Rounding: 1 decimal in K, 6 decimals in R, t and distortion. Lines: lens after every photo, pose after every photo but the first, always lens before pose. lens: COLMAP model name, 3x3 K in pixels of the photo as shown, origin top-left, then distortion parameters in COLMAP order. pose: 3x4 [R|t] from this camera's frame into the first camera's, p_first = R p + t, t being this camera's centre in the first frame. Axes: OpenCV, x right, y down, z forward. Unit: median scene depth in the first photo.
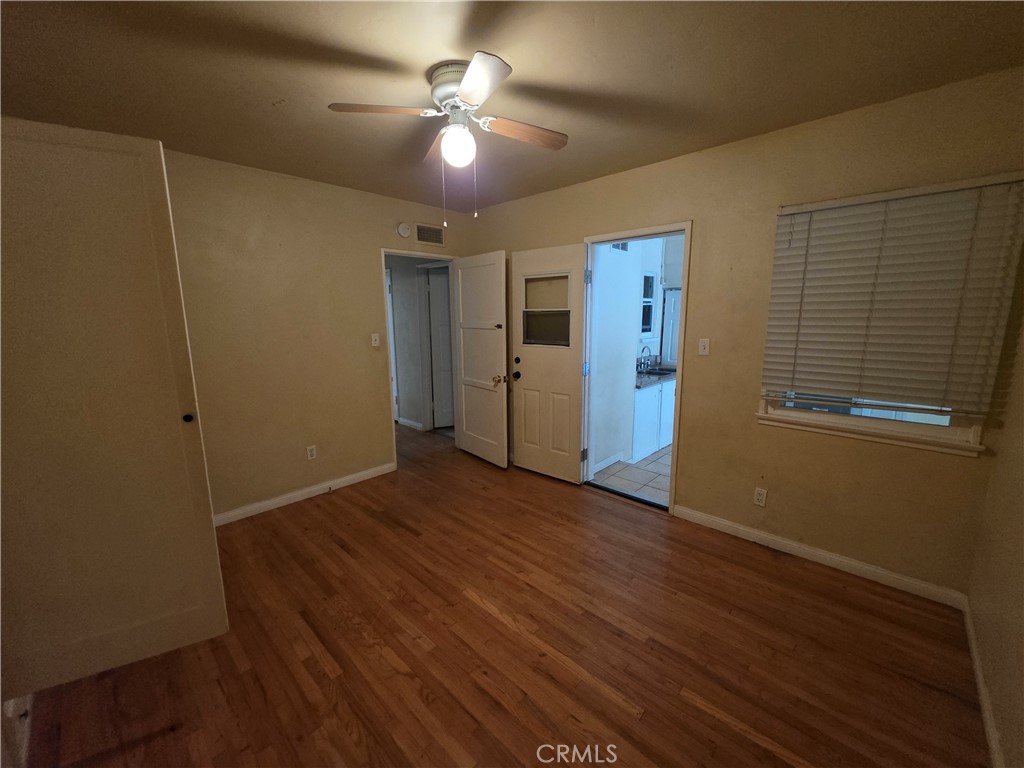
lens RADIAL K [[410.2, 0, 512.0], [0, 410.2, 384.0], [0, 0, 1]] dist [0.000325, 0.000224]
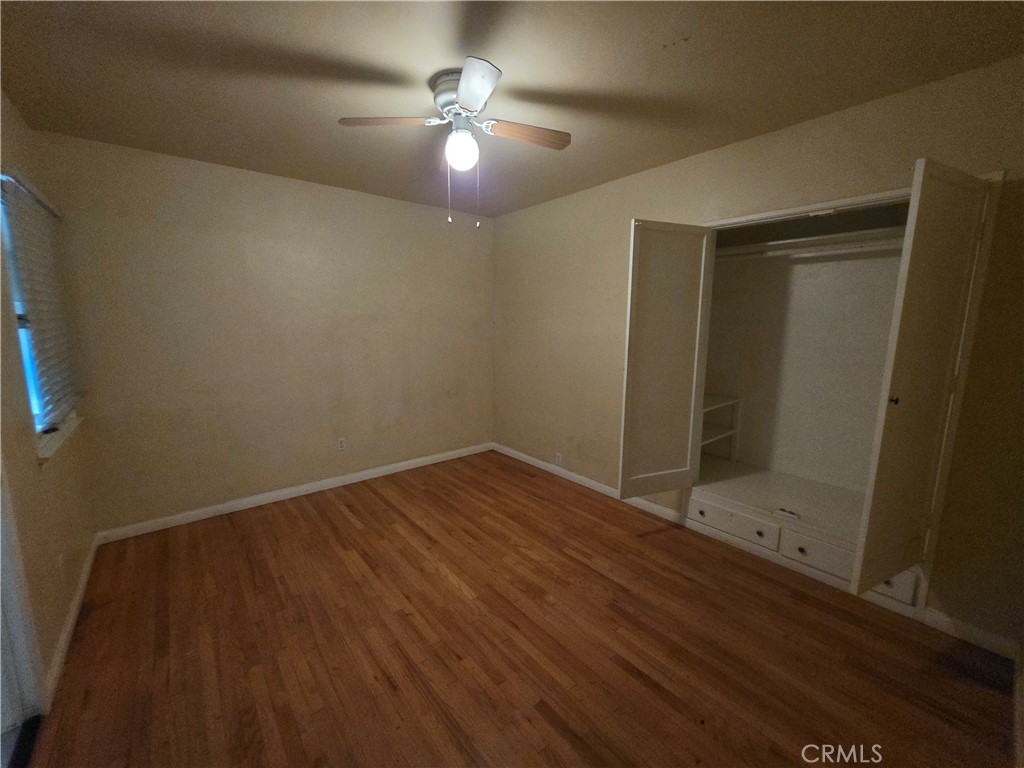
lens RADIAL K [[410.2, 0, 512.0], [0, 410.2, 384.0], [0, 0, 1]] dist [0.000325, 0.000224]
pose [[-0.992356, -0.013389, 0.122678, -0.328696], [0.028314, 0.942875, 0.331942, -0.305665], [-0.120114, 0.332878, -0.935289, 1.798329]]
